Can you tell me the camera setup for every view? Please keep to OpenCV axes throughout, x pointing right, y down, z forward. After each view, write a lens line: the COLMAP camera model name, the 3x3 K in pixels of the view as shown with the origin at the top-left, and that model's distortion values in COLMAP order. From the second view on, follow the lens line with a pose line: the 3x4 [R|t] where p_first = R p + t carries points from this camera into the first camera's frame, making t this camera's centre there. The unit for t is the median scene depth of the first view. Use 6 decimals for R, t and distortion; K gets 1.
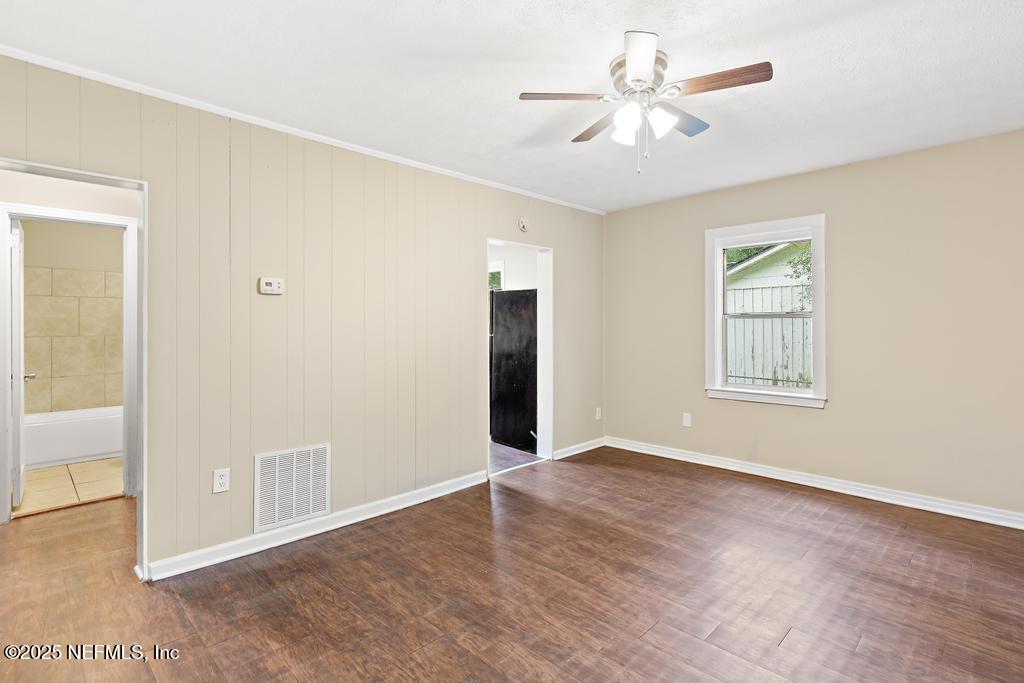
lens RADIAL K [[488.5, 0, 509.0], [0, 488.5, 326.7], [0, 0, 1]] dist [0.009428, -0.000903]
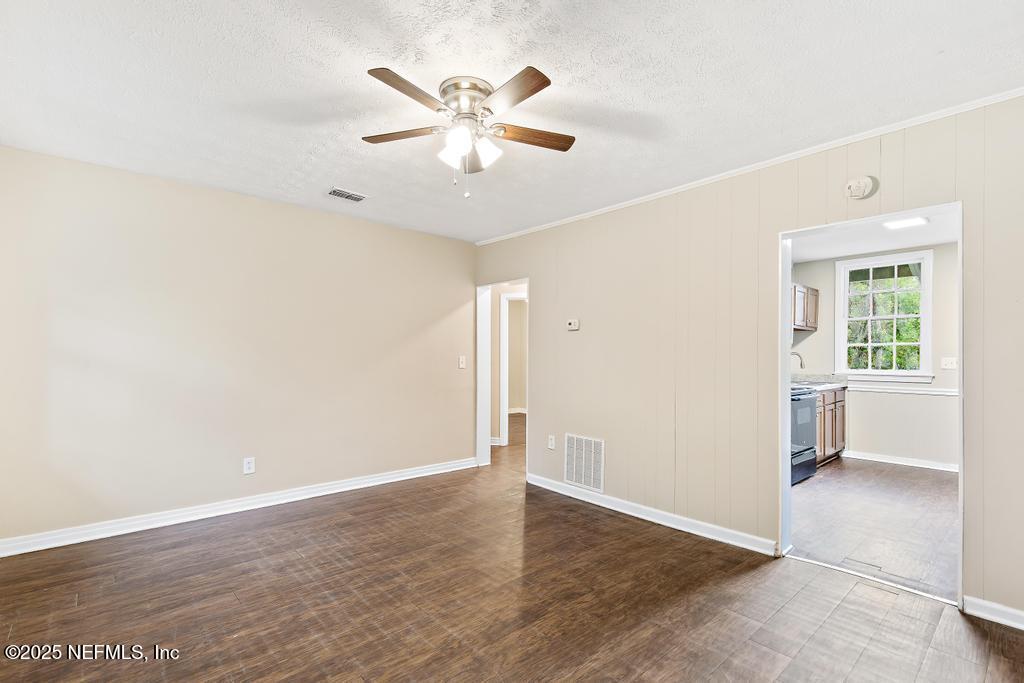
lens RADIAL K [[470.3, 0, 526.1], [0, 470.3, 356.1], [0, 0, 1]] dist [0.010005, -0.003126]
pose [[-0.025392, 0.001148, -0.999677, 1.055956], [-0.009904, 0.999950, 0.001400, 0.014941], [0.999629, 0.009936, -0.025379, 0.966401]]
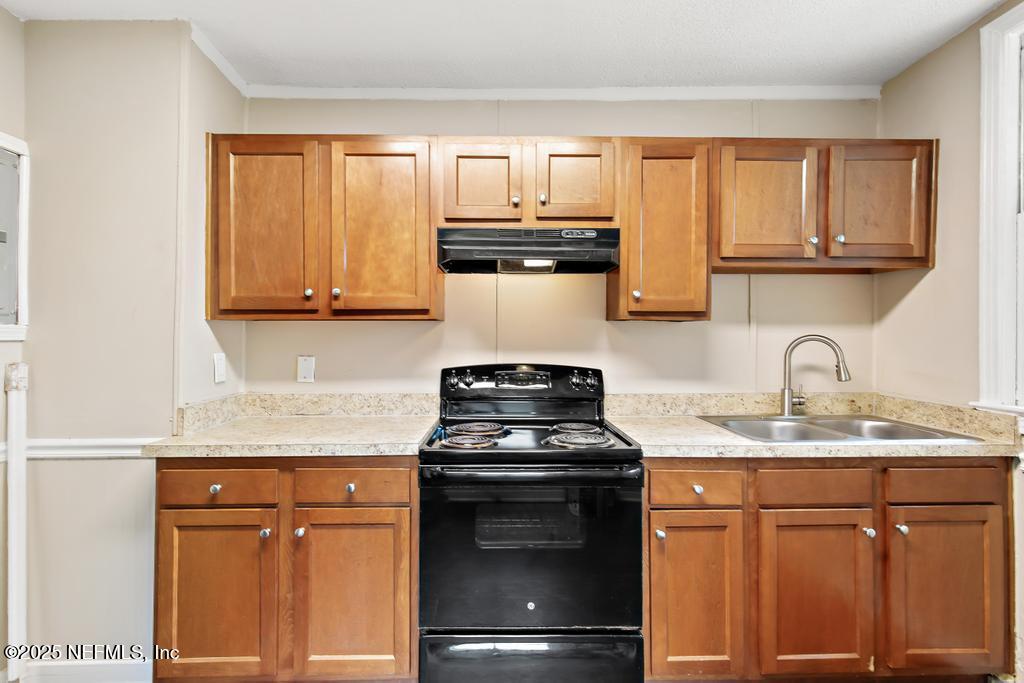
lens RADIAL K [[470.3, 0, 503.5], [0, 470.3, 335.6], [0, 0, 1]] dist [0.010005, -0.003126]
pose [[-0.682168, 0.006376, -0.731168, -0.291326], [-0.000135, 0.999961, 0.008846, -0.018031], [0.731196, 0.006133, -0.682140, 2.357451]]
